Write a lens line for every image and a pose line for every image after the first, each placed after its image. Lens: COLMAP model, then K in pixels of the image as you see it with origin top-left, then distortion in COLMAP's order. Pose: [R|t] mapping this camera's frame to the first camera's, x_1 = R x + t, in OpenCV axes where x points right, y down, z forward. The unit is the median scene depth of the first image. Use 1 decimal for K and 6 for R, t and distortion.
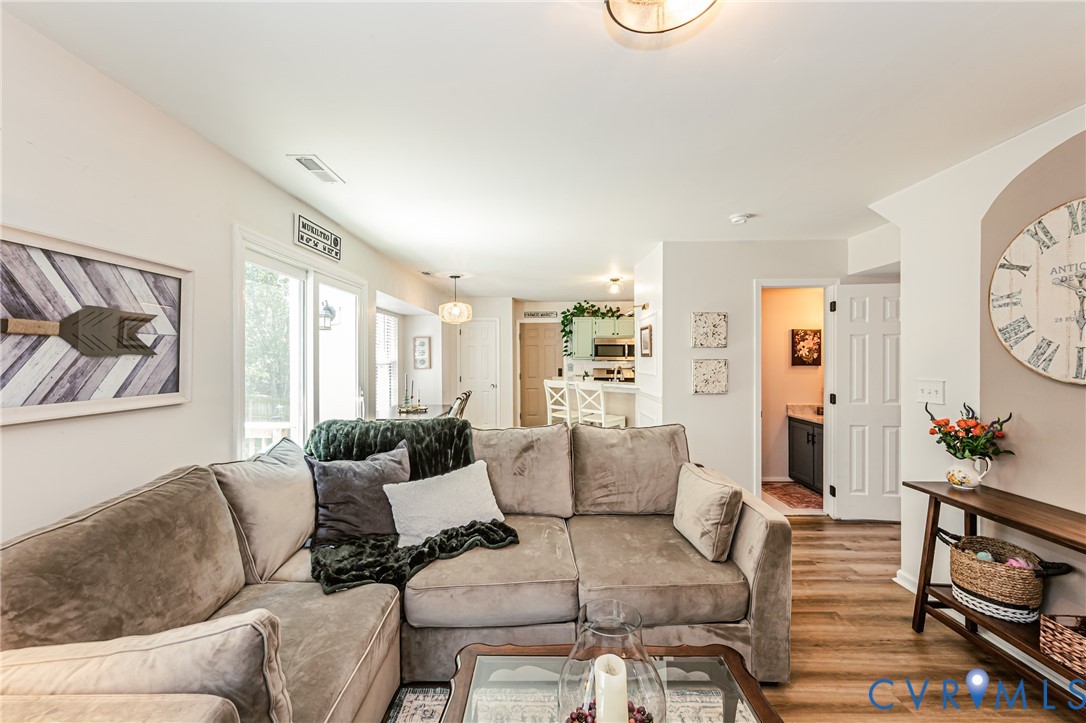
lens RADIAL K [[437.1, 0, 541.3], [0, 437.1, 356.5], [0, 0, 1]] dist [-0.001187, 0.000403]
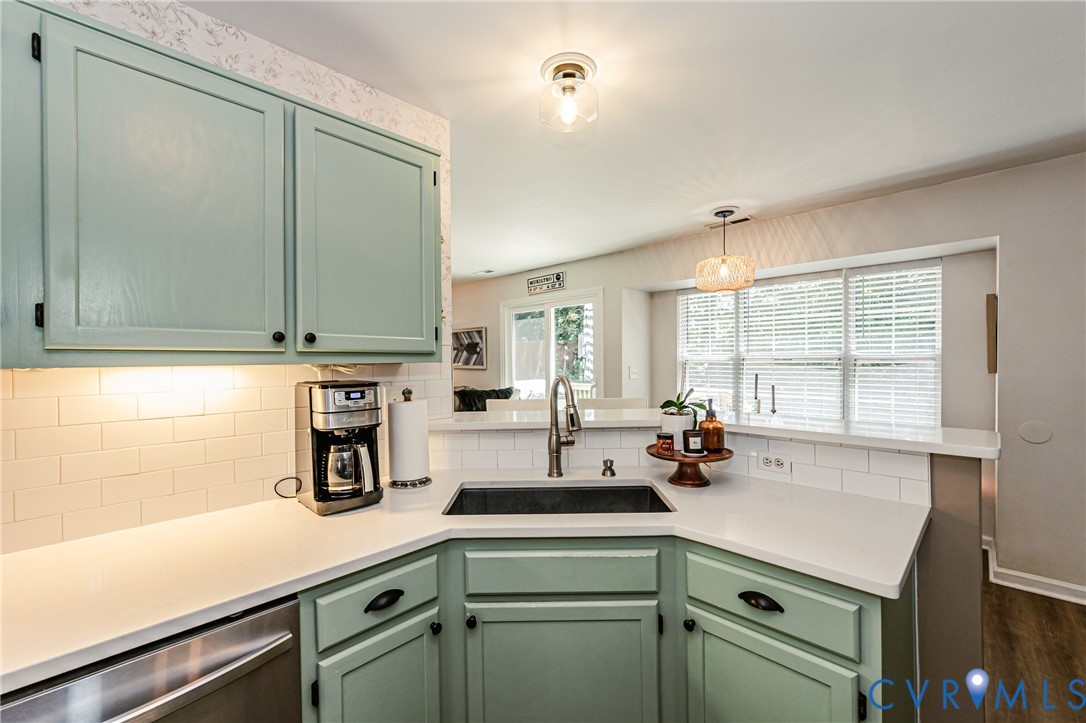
lens RADIAL K [[437.1, 0, 537.3], [0, 437.1, 364.1], [0, 0, 1]] dist [-0.001187, 0.000403]
pose [[-0.704912, 0.020615, -0.708995, 0.849406], [0.014054, 0.999787, 0.015097, 0.020070], [0.709155, 0.000678, -0.705052, 2.577084]]
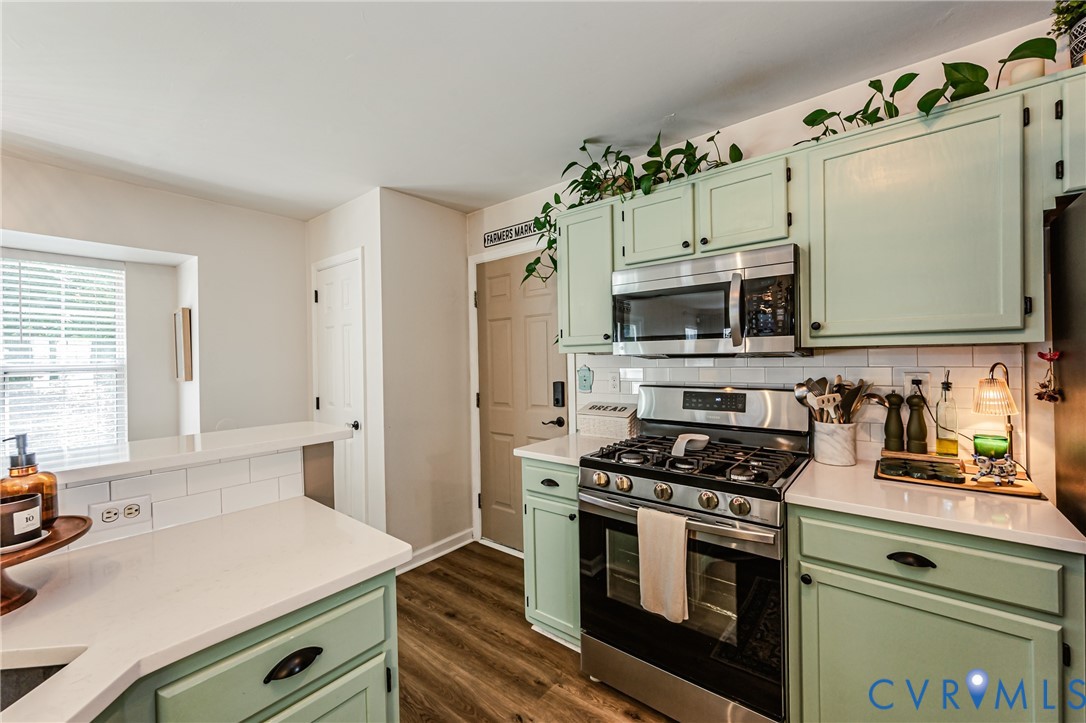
lens RADIAL K [[437.1, 0, 540.0], [0, 437.1, 359.4], [0, 0, 1]] dist [-0.001187, 0.000403]
pose [[0.777133, -0.011460, -0.629232, 0.765055], [0.017005, 0.999852, 0.002792, 0.029097], [0.629106, -0.012870, 0.777213, 2.305811]]
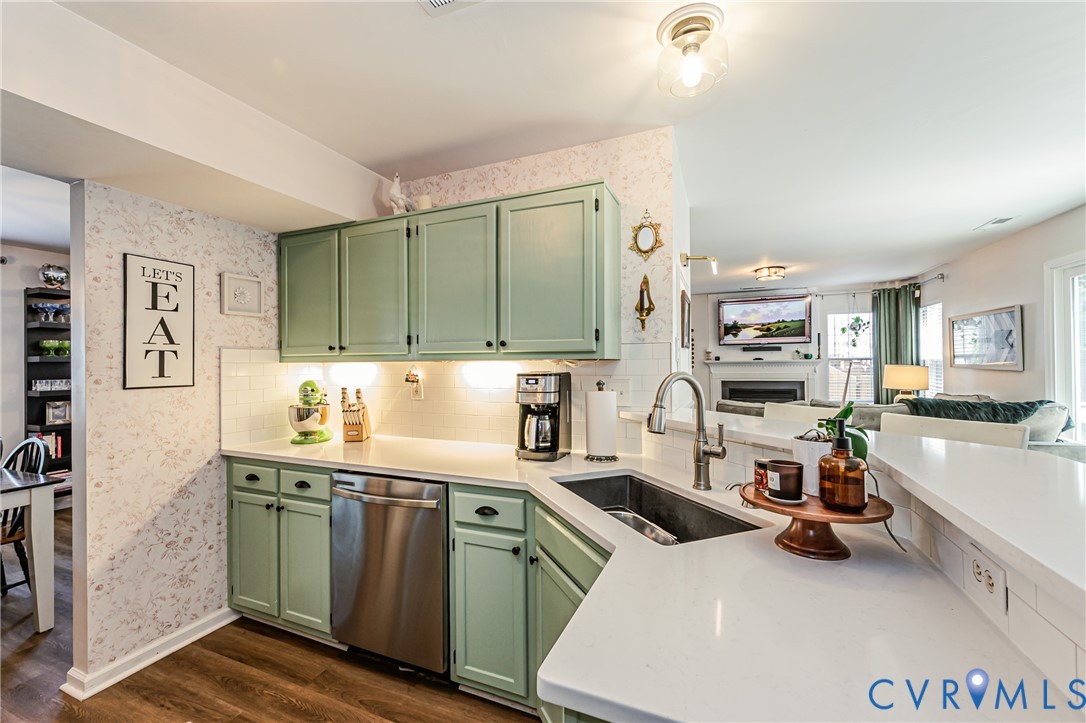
lens RADIAL K [[437.1, 0, 538.7], [0, 437.1, 361.1], [0, 0, 1]] dist [-0.001187, 0.000403]
pose [[-0.922615, 0.015521, 0.385409, 0.337703], [0.014103, 0.999879, -0.006507, 0.031759], [-0.385464, -0.000569, -0.922723, 2.747001]]
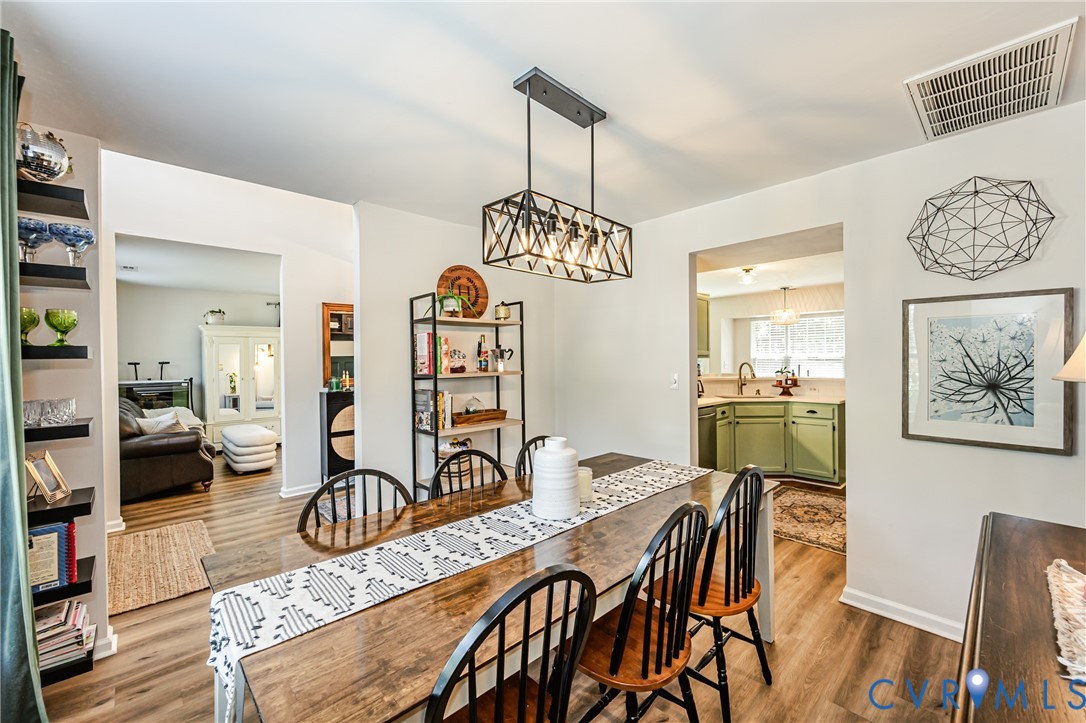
lens RADIAL K [[437.1, 0, 536.1], [0, 437.1, 358.1], [0, 0, 1]] dist [-0.001187, 0.000403]
pose [[-0.733162, 0.013506, -0.679920, 2.462332], [0.011998, 0.999904, 0.006924, 0.001390], [0.679948, -0.003082, -0.733254, 2.983223]]
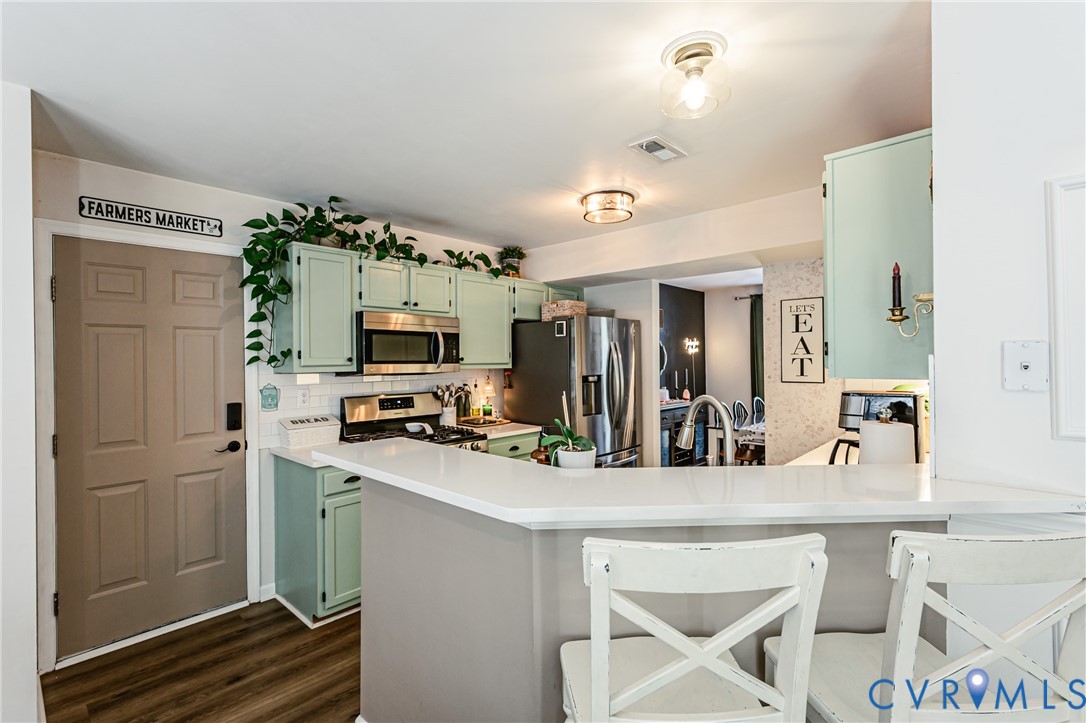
lens RADIAL K [[493.5, 0, 539.9], [0, 493.5, 356.7], [0, 0, 1]] dist [-0.002646, 0.001030]
pose [[0.672817, 0.000555, 0.739809, -0.222298], [0.009220, 0.999916, -0.009136, -0.001151], [-0.739751, 0.012967, 0.672755, 1.898307]]
